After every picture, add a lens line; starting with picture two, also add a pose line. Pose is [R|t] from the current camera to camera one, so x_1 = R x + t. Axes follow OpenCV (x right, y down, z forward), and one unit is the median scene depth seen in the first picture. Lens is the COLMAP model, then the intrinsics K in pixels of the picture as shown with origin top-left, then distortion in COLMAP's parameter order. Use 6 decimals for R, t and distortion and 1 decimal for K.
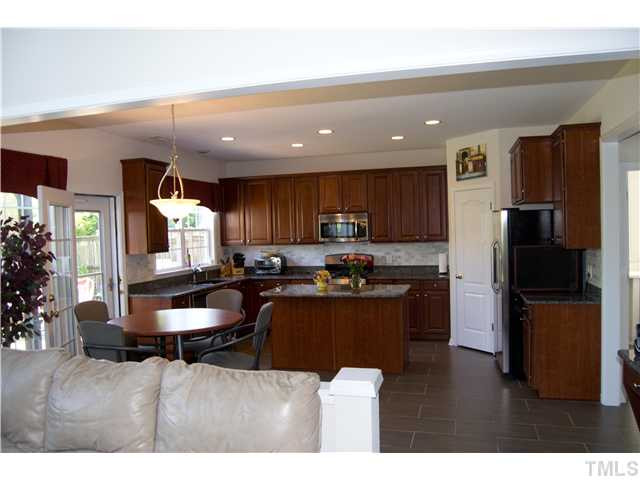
lens RADIAL K [[504.9, 0, 320.0], [0, 504.9, 240.0], [0, 0, 1]] dist [-0.084381, -0.001211]
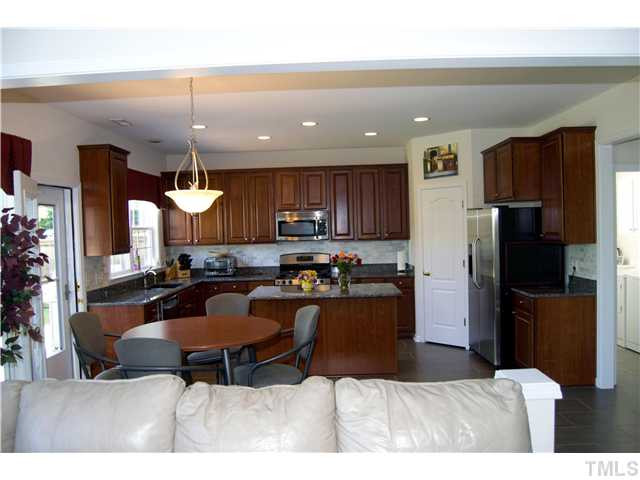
lens RADIAL K [[504.9, 0, 320.0], [0, 504.9, 240.0], [0, 0, 1]] dist [-0.084381, -0.001211]
pose [[0.967837, -0.007188, 0.251475, -0.187926], [0.007498, 0.999972, -0.000273, 0.003638], [-0.251466, 0.002150, 0.967864, 0.070987]]
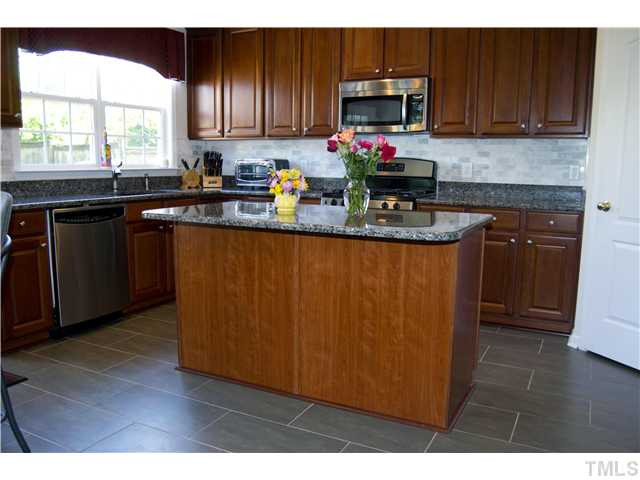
lens RADIAL K [[532.4, 0, 320.0], [0, 532.4, 240.0], [0, 0, 1]] dist [-0.049044, 0.004698]
pose [[0.979917, 0.067176, -0.187748, 0.112290], [-0.043123, 0.990657, 0.129381, 0.053449], [0.194685, -0.118686, 0.973659, 0.481281]]
